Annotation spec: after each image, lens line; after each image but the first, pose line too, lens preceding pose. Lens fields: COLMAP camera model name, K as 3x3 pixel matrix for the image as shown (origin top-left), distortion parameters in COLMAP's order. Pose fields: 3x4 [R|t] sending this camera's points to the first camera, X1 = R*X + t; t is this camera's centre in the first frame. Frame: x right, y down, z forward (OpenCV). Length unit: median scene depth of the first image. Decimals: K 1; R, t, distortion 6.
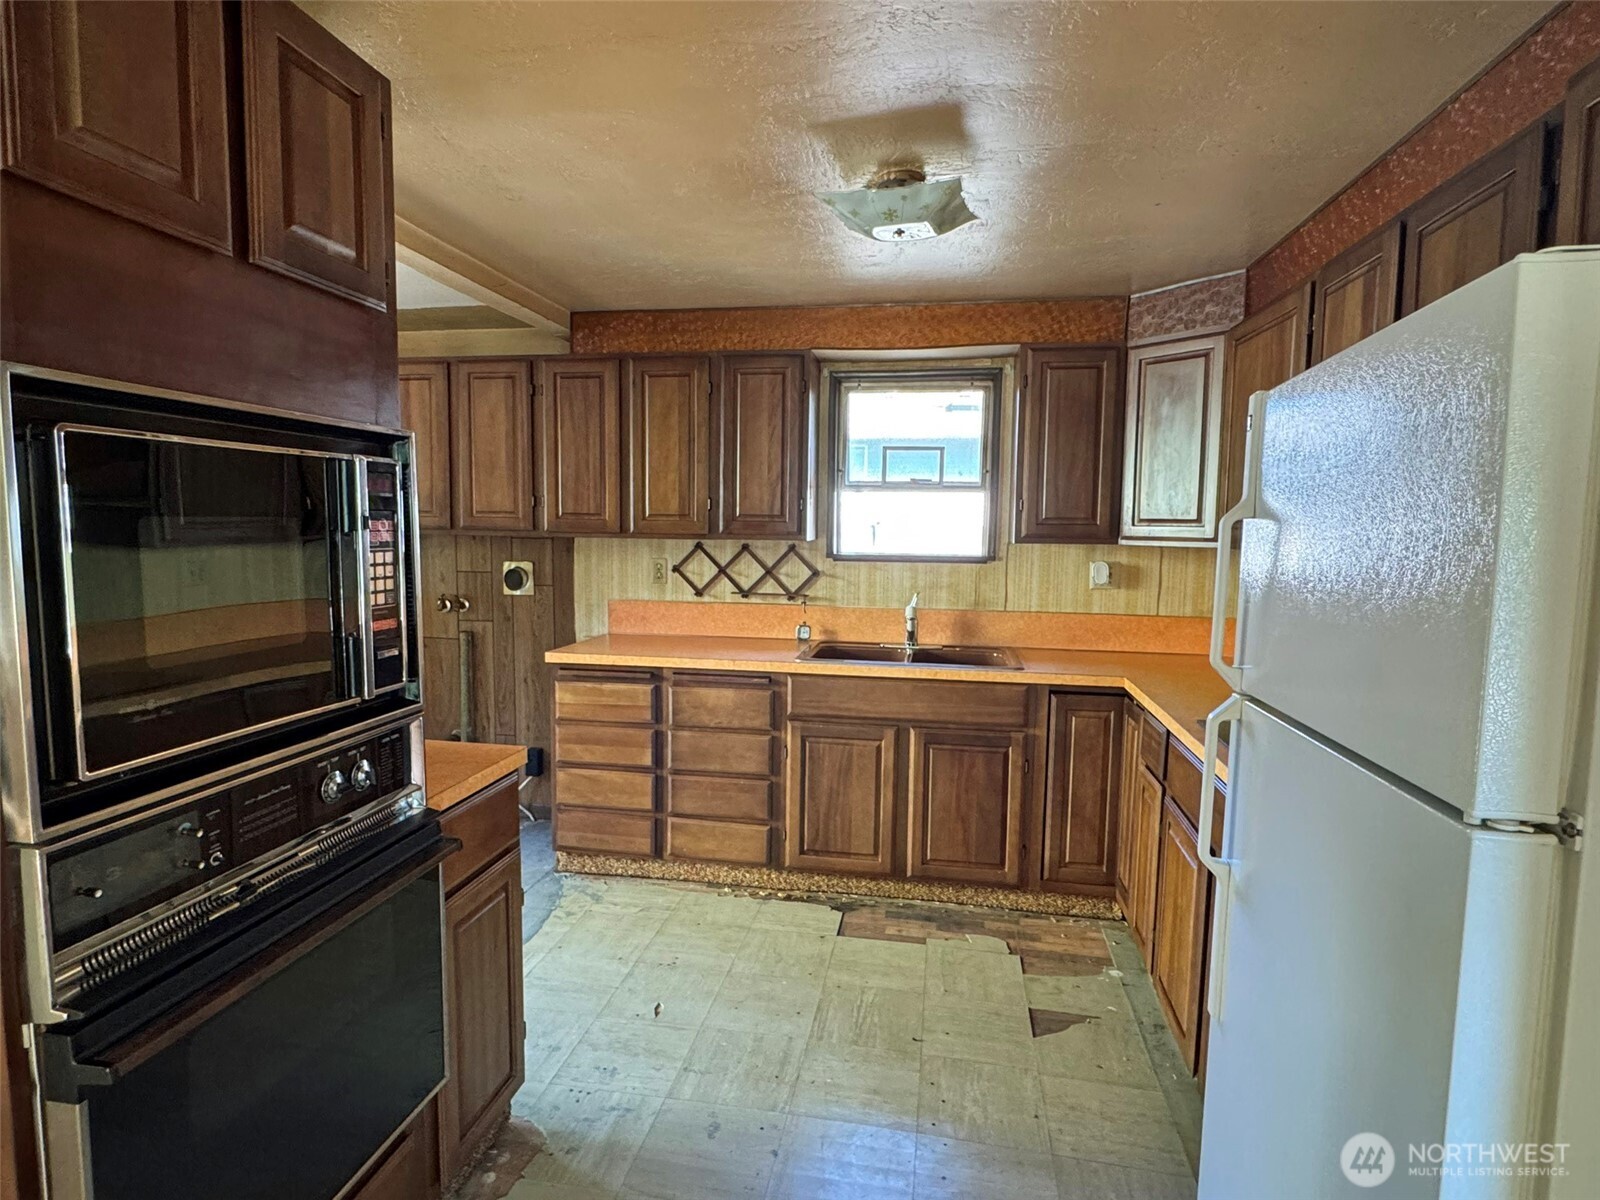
lens RADIAL K [[868.9, 0, 797.5], [0, 868.9, 599.3], [0, 0, 1]] dist [-0.008194, -0.000283]
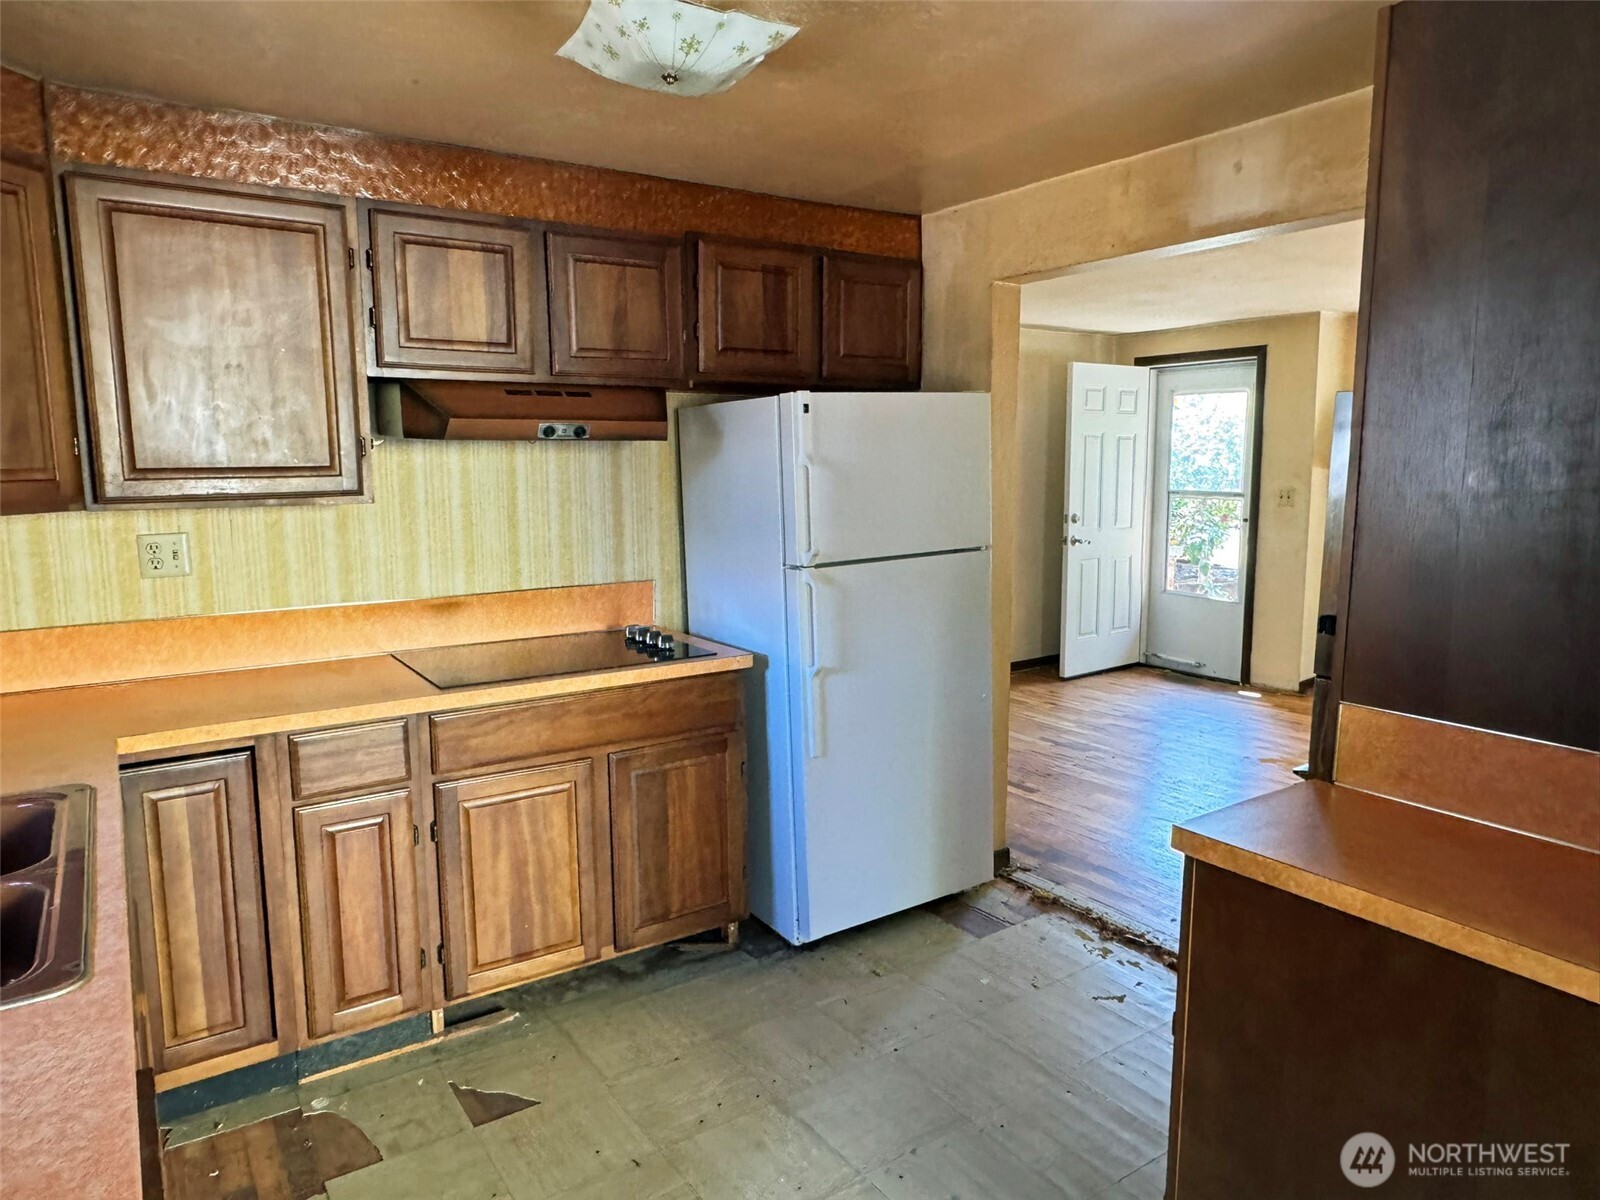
lens RADIAL K [[1023.8, 0, 793.9], [0, 1023.8, 596.5], [0, 0, 1]] dist [0.002507, 0.000711]
pose [[-0.693441, -0.111573, 0.711823, -0.390699], [0.065972, 0.973956, 0.216928, -0.113190], [-0.717487, 0.197387, -0.668020, 1.019531]]
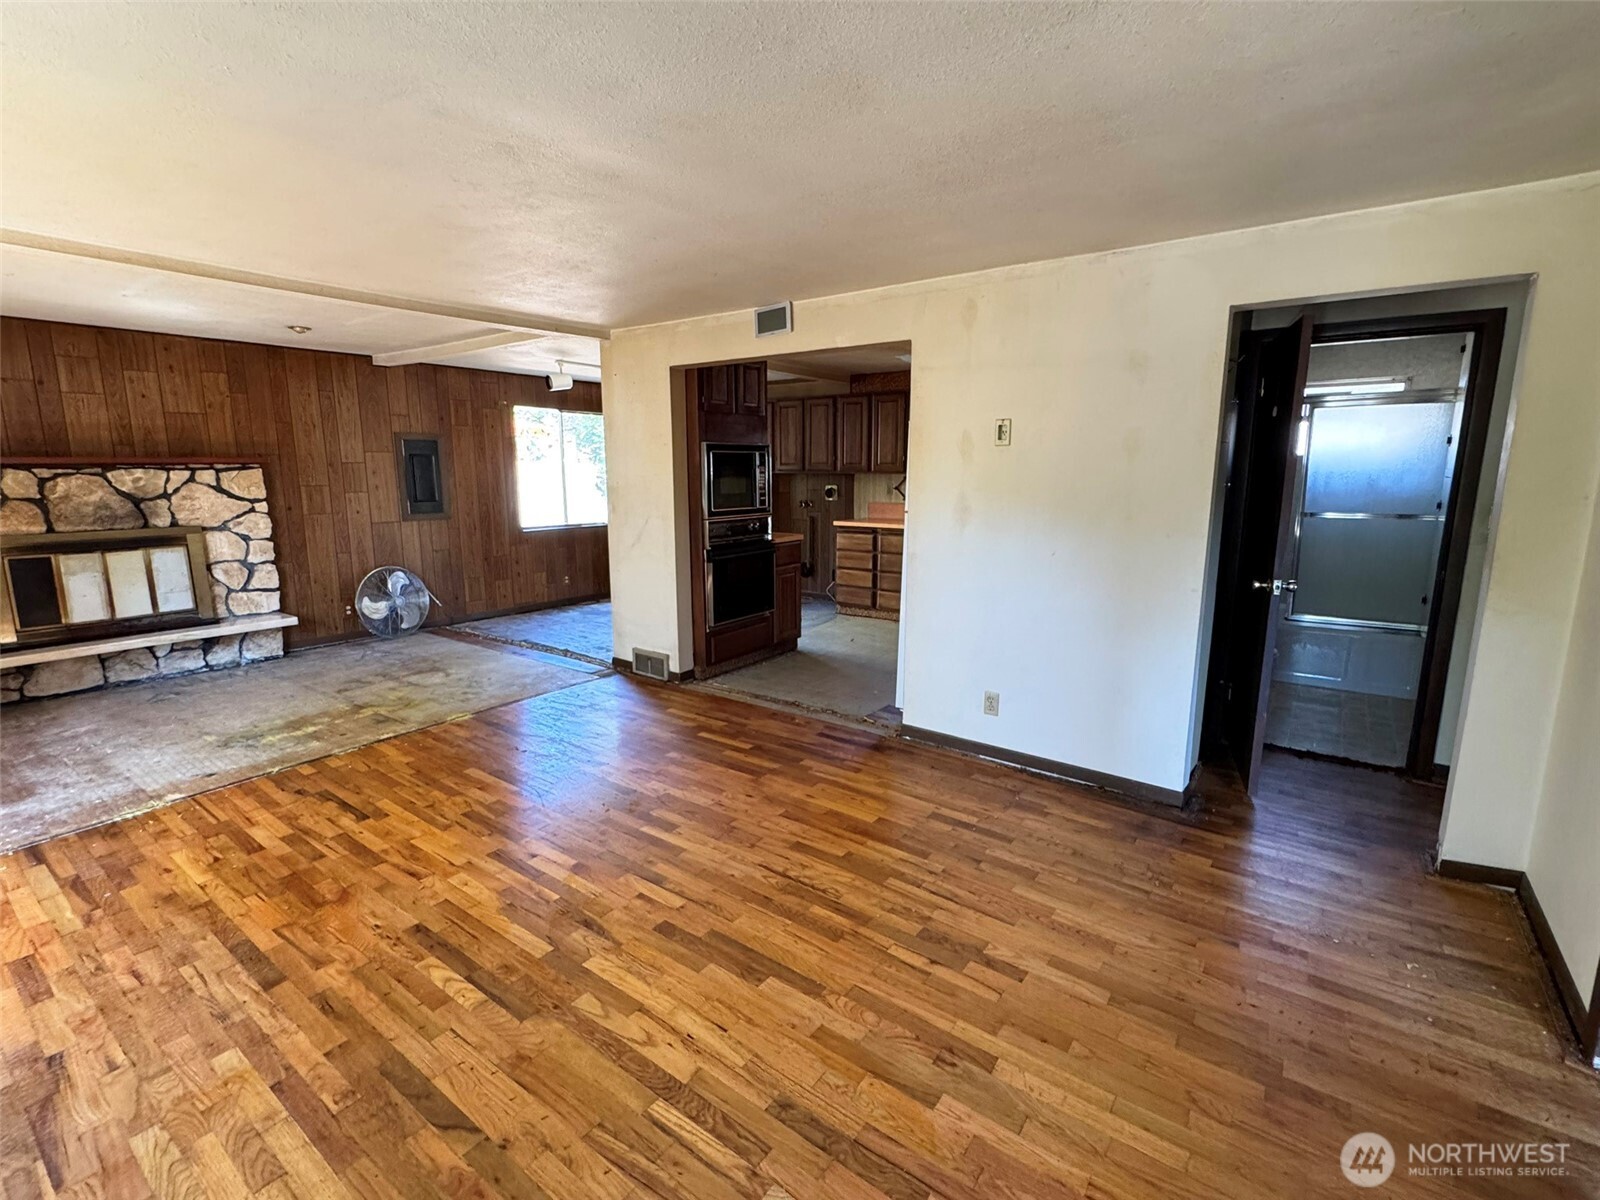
lens RADIAL K [[738.6, 0, 795.6], [0, 738.6, 597.1], [0, 0, 1]] dist [0.000436, 0.000006]
pose [[0.896316, 0.063102, -0.438903, 0.539746], [-0.026164, 0.995624, 0.089711, 0.090728], [0.442644, -0.068926, 0.894045, -0.919617]]
